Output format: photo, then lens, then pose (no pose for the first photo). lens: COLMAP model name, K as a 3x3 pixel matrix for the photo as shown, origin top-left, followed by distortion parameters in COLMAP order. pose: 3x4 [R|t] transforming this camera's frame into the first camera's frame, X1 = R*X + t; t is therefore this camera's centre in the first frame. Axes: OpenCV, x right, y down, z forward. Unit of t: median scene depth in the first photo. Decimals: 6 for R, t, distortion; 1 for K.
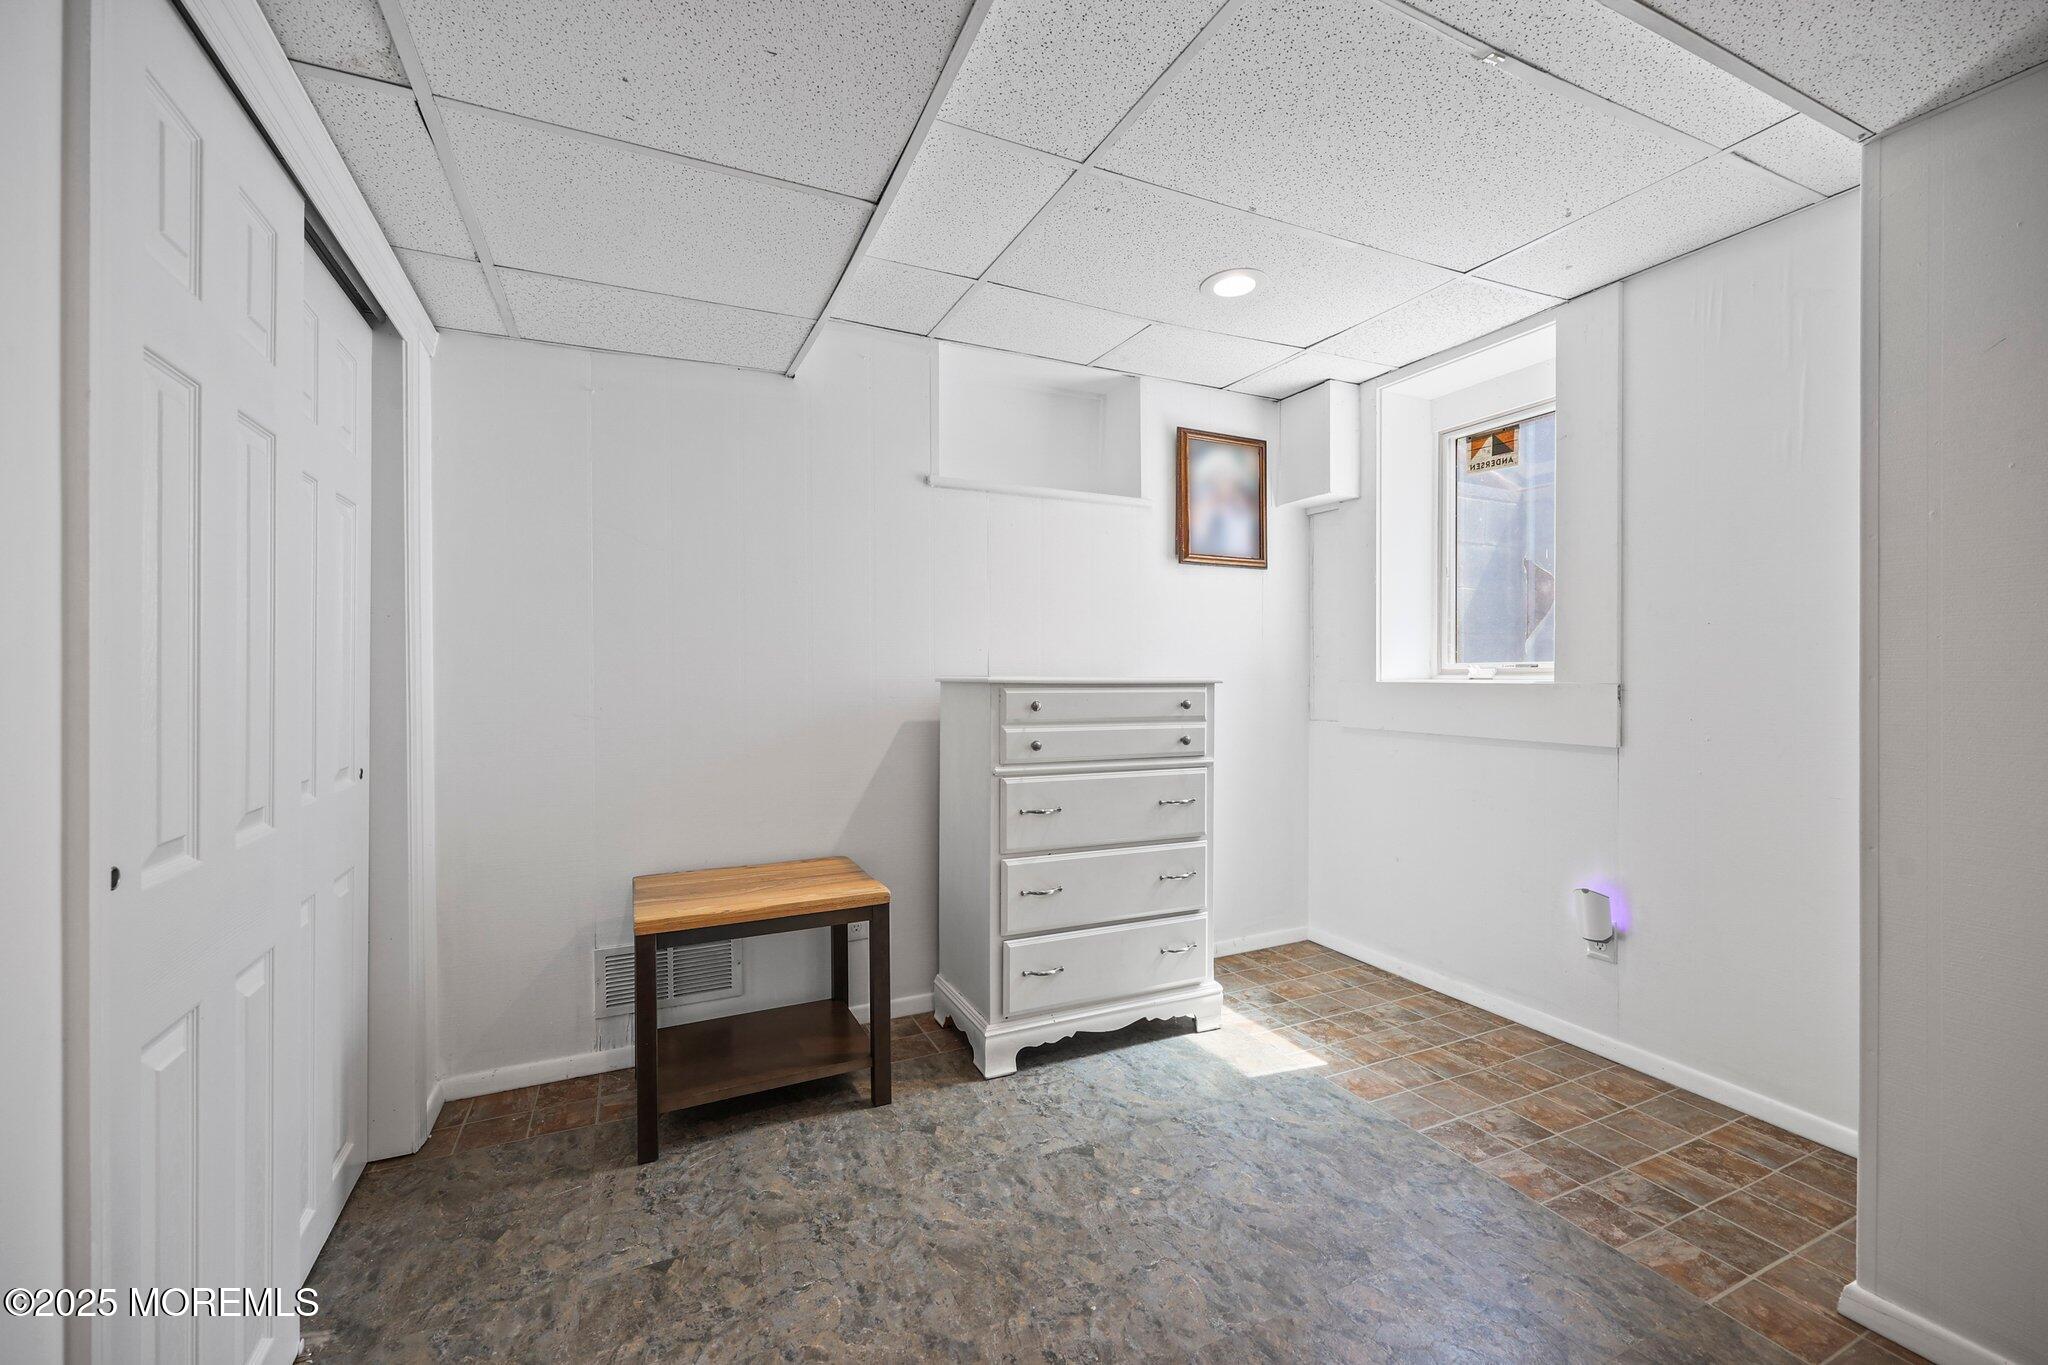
lens RADIAL K [[826.9, 0, 1024.0], [0, 826.9, 682.5], [0, 0, 1]] dist [-0.000610, -0.000287]
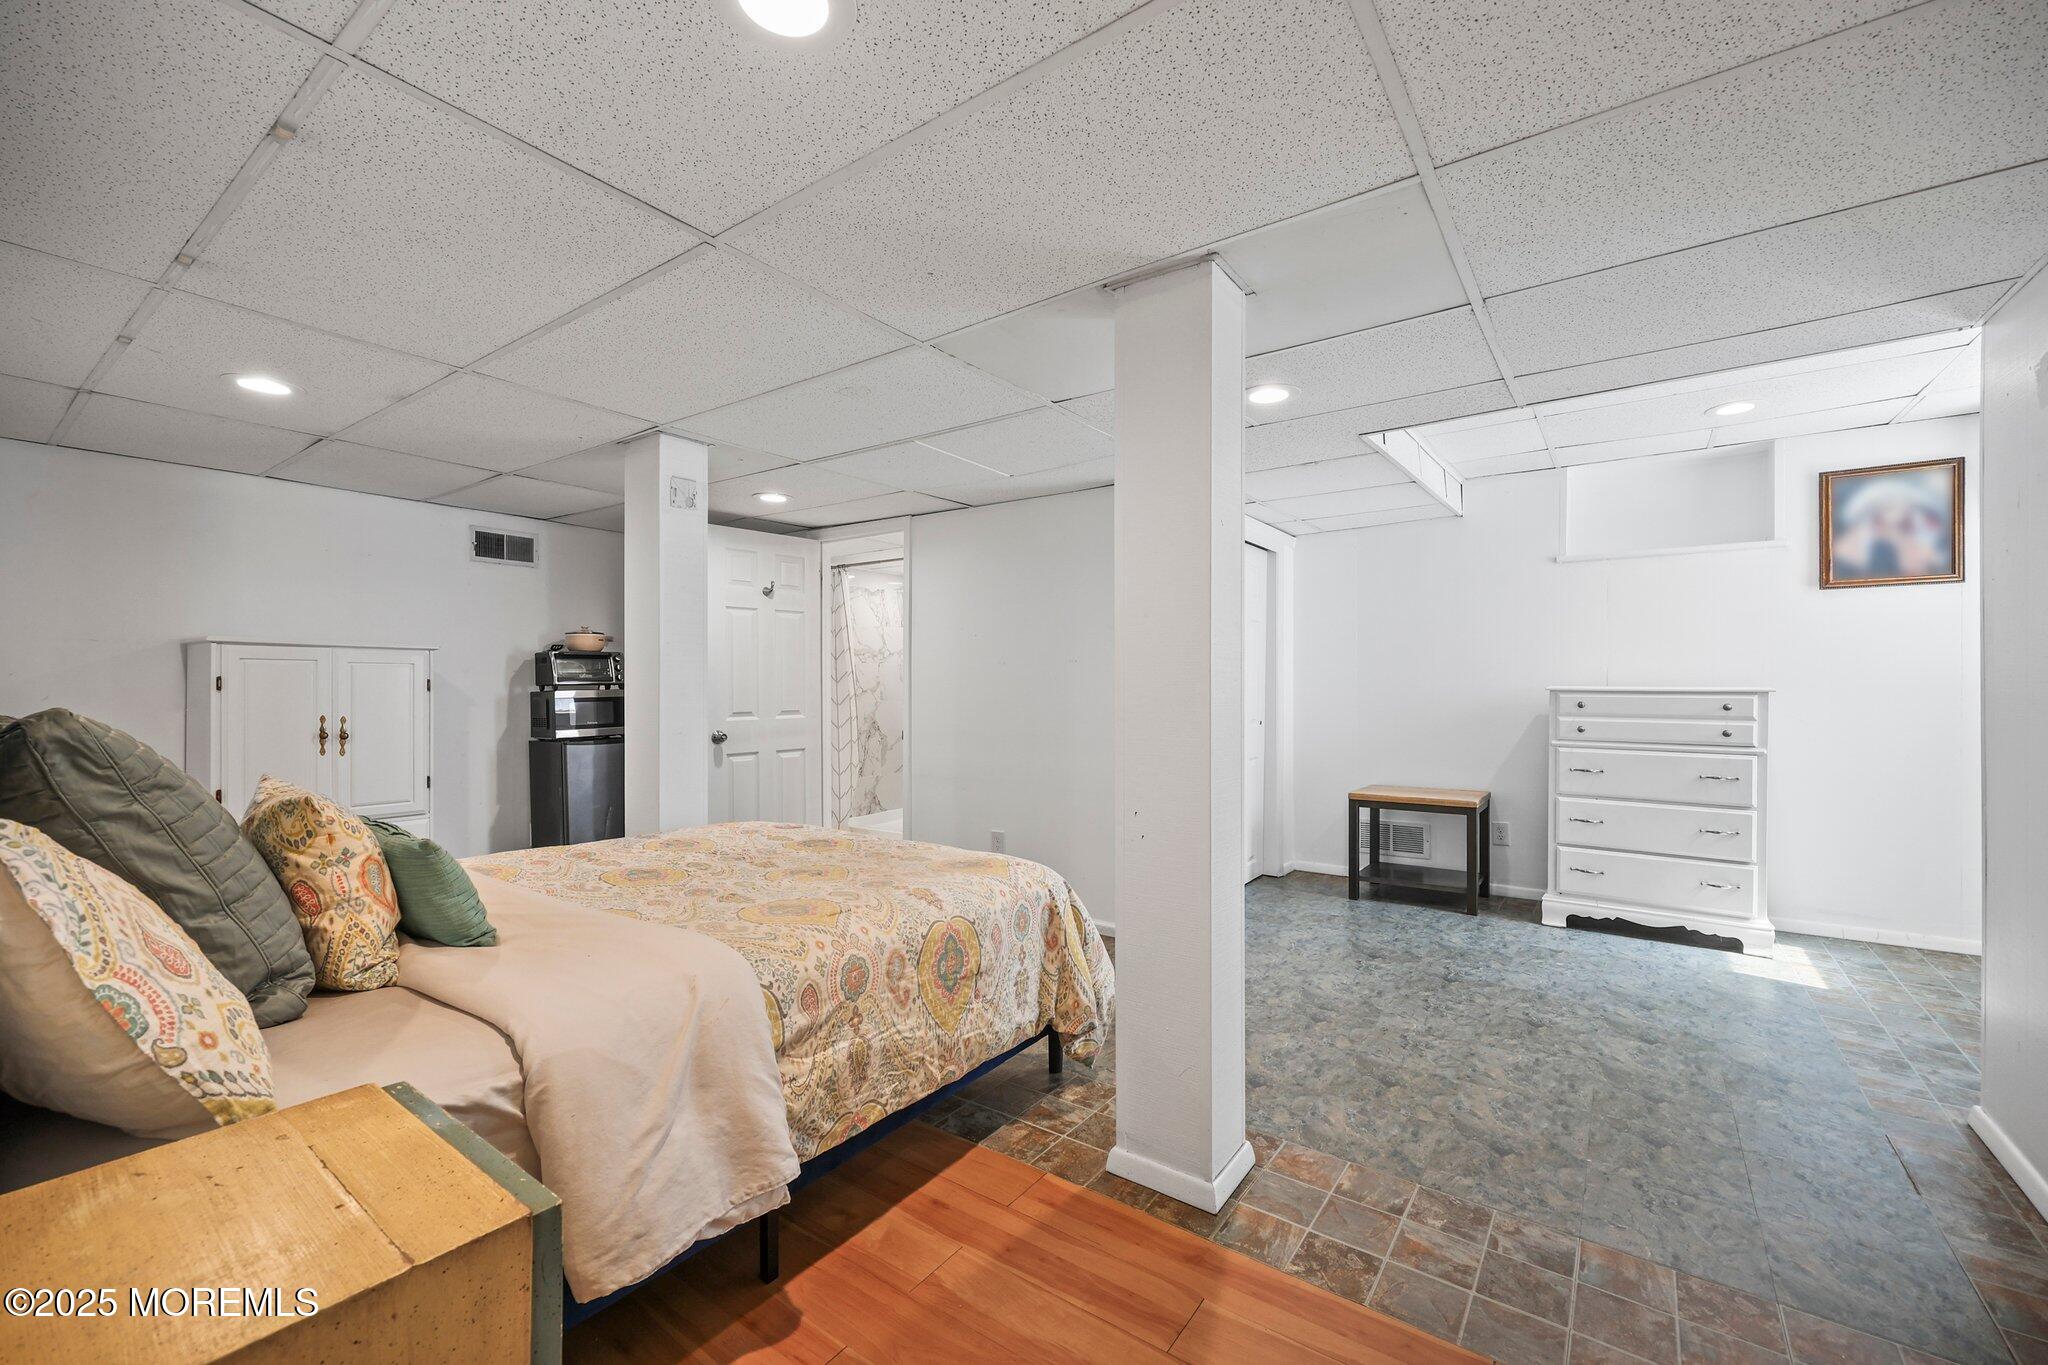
lens RADIAL K [[826.9, 0, 1024.0], [0, 826.9, 682.5], [0, 0, 1]] dist [-0.000610, -0.000287]
pose [[0.480619, 0.000946, -0.876929, 0.906596], [-0.009191, 0.999950, -0.003959, 0.001438], [0.876881, 0.009962, 0.480603, -0.730668]]
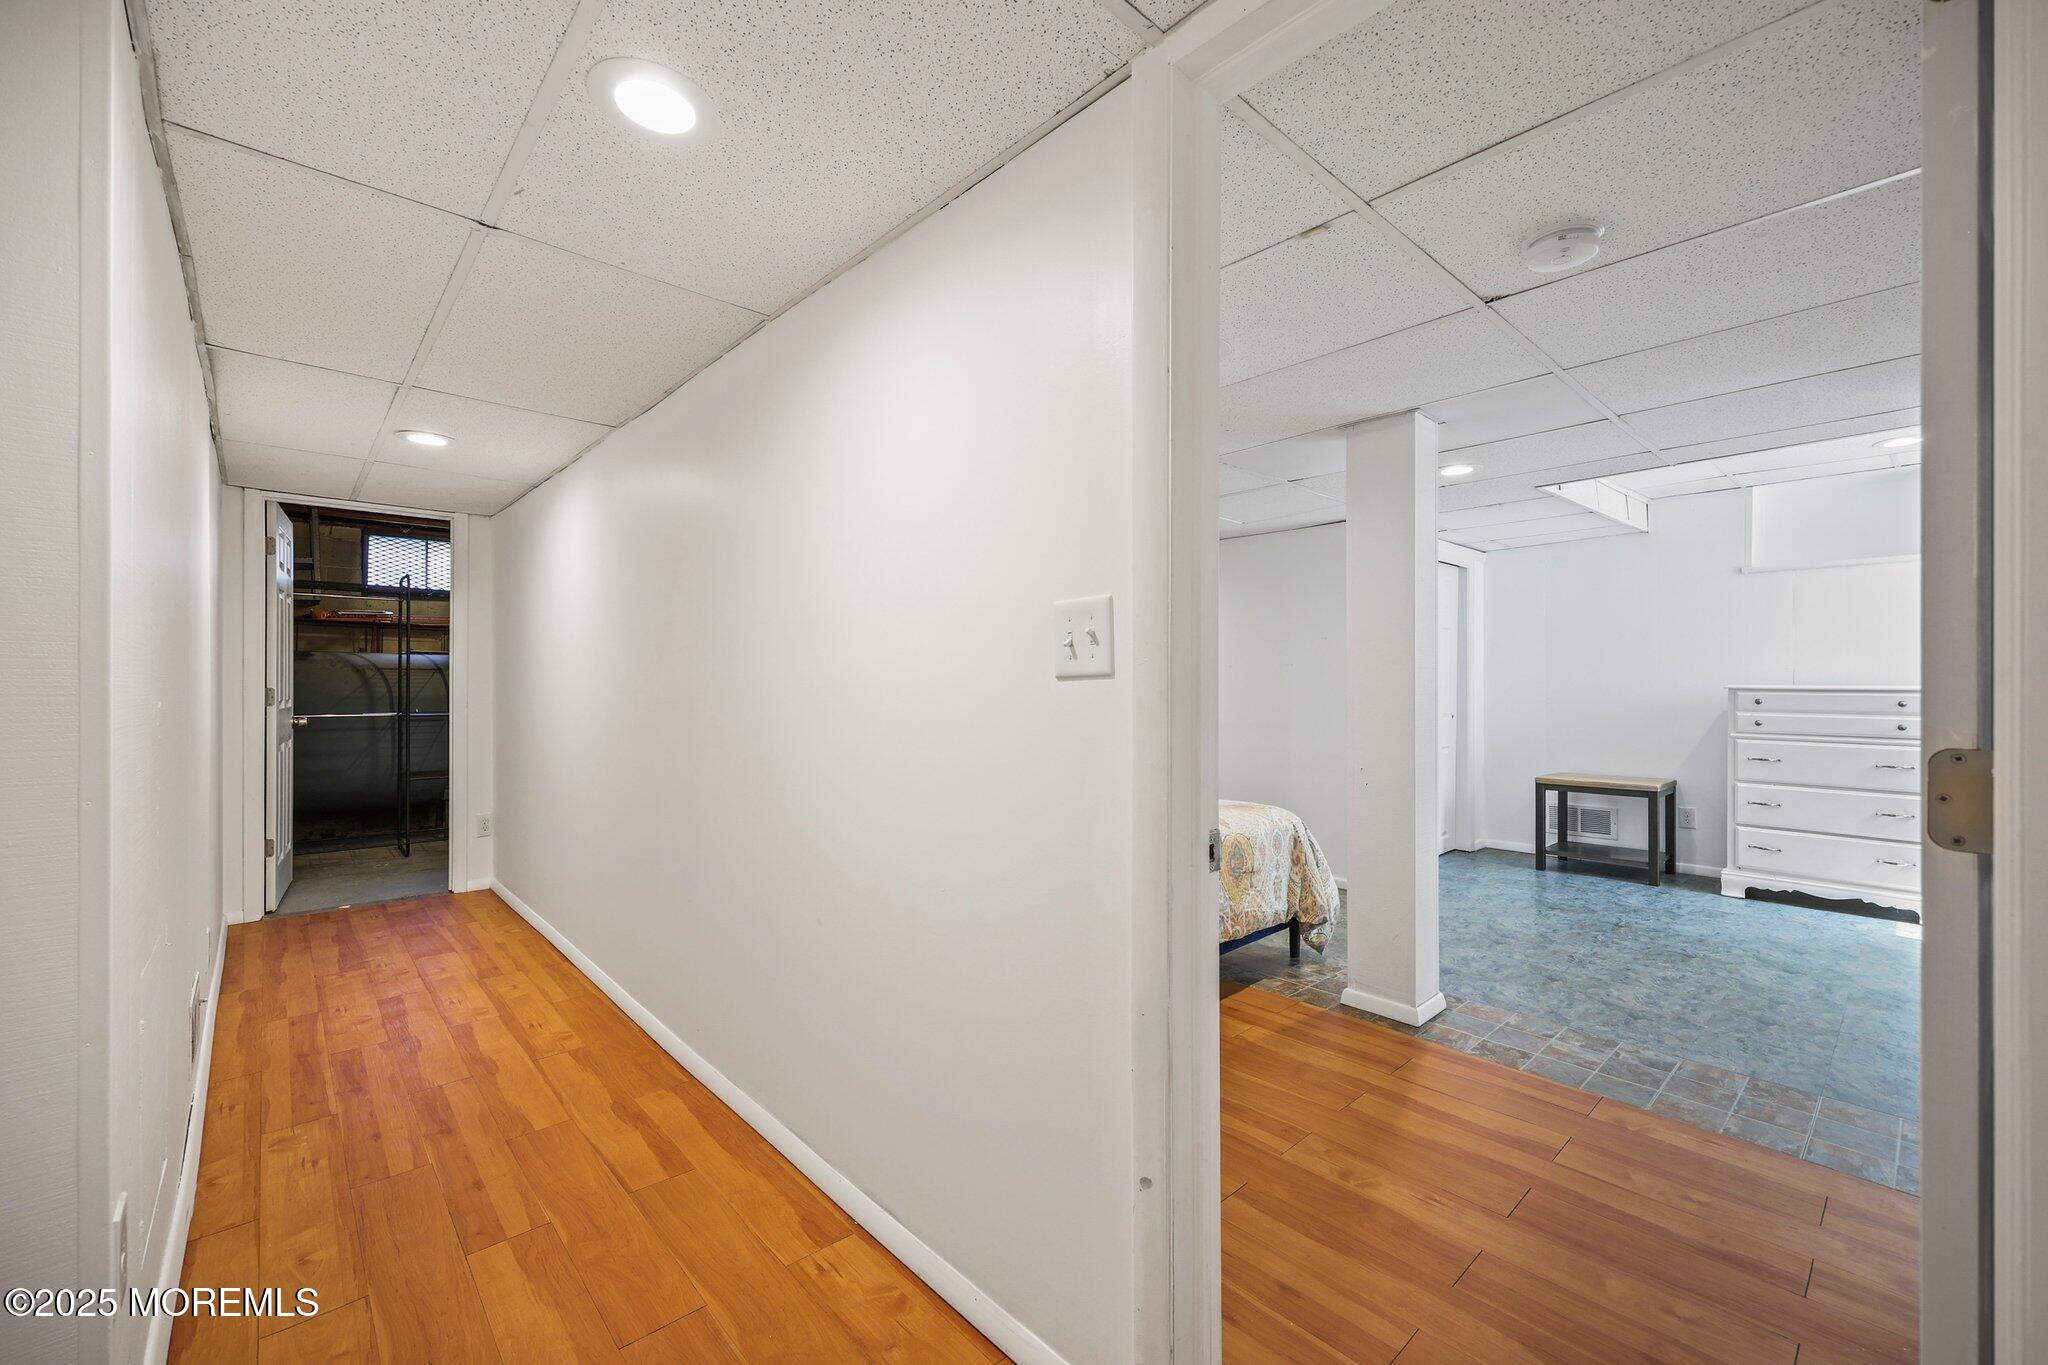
lens RADIAL K [[825.0, 0, 1023.6], [0, 825.0, 678.6], [0, 0, 1]] dist [-0.001074, 0.000085]
pose [[0.293188, -0.000586, -0.956055, 1.281120], [-0.008857, 0.999955, -0.003330, -0.001809], [0.956014, 0.009444, 0.293170, -1.090464]]
